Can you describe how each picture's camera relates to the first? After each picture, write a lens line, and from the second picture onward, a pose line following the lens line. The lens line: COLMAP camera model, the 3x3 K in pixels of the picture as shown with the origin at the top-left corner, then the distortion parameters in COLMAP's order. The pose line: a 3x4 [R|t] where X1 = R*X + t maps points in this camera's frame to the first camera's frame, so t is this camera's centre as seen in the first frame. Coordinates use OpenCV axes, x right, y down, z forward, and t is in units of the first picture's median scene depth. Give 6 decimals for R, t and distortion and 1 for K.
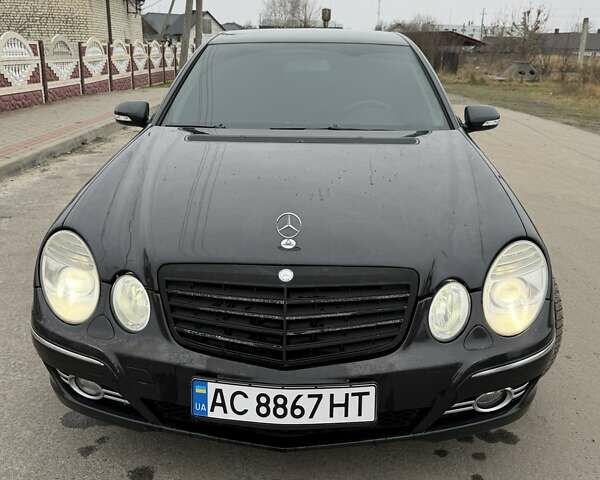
lens RADIAL K [[586.6, 0, 296.6], [0, 586.6, 249.1], [0, 0, 1]] dist [0.318153, -1.137436]
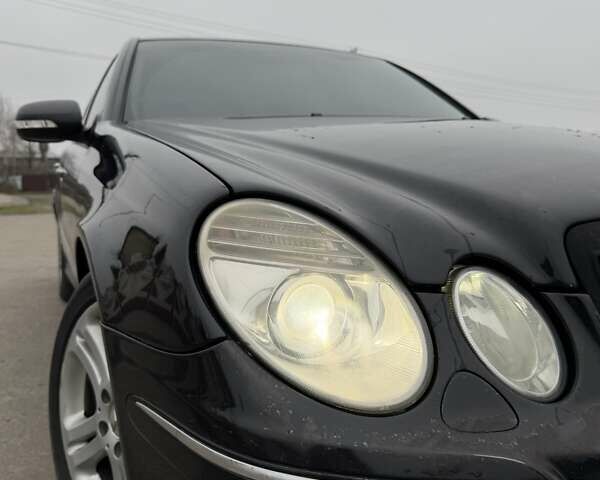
lens RADIAL K [[586.6, 0, 296.6], [0, 586.6, 249.1], [0, 0, 1]] dist [0.318153, -1.137436]
pose [[0.900828, -0.072841, 0.428023, -0.616378], [0.158298, 0.973070, -0.167560, 0.088365], [-0.404291, 0.218698, 0.888099, 0.738569]]
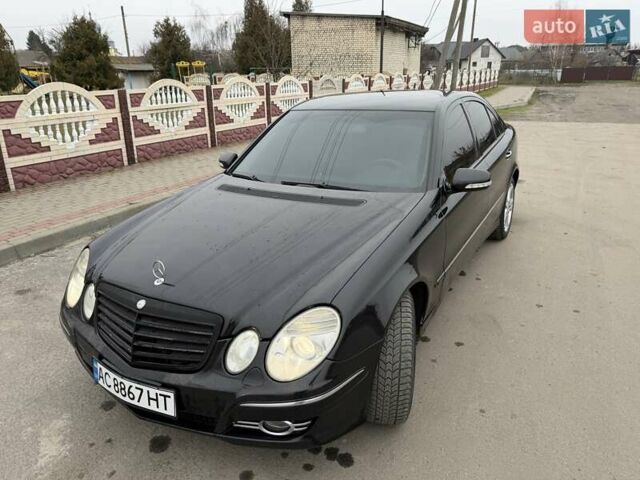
lens RADIAL K [[471.5, 0, 325.6], [0, 471.5, 239.2], [0, 0, 1]] dist [0.048930, -0.085851]
pose [[0.886427, 0.124908, -0.445696, 0.896473], [-0.114088, 0.992153, 0.051149, -0.228717], [0.448587, 0.005509, 0.893722, 0.149072]]
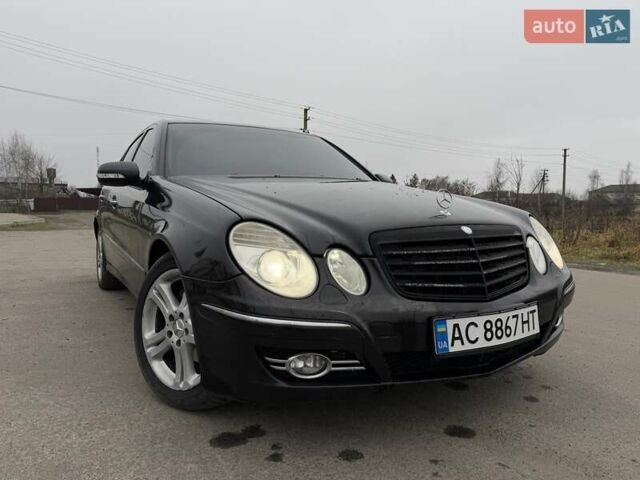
lens RADIAL K [[460.8, 0, 320.0], [0, 460.8, 240.0], [0, 0, 1]] dist [0.061044, -0.061194]
pose [[0.840766, -0.050249, 0.539062, -0.823032], [0.177843, 0.966065, -0.187325, 0.196218], [-0.511356, 0.253365, 0.821171, 0.348722]]
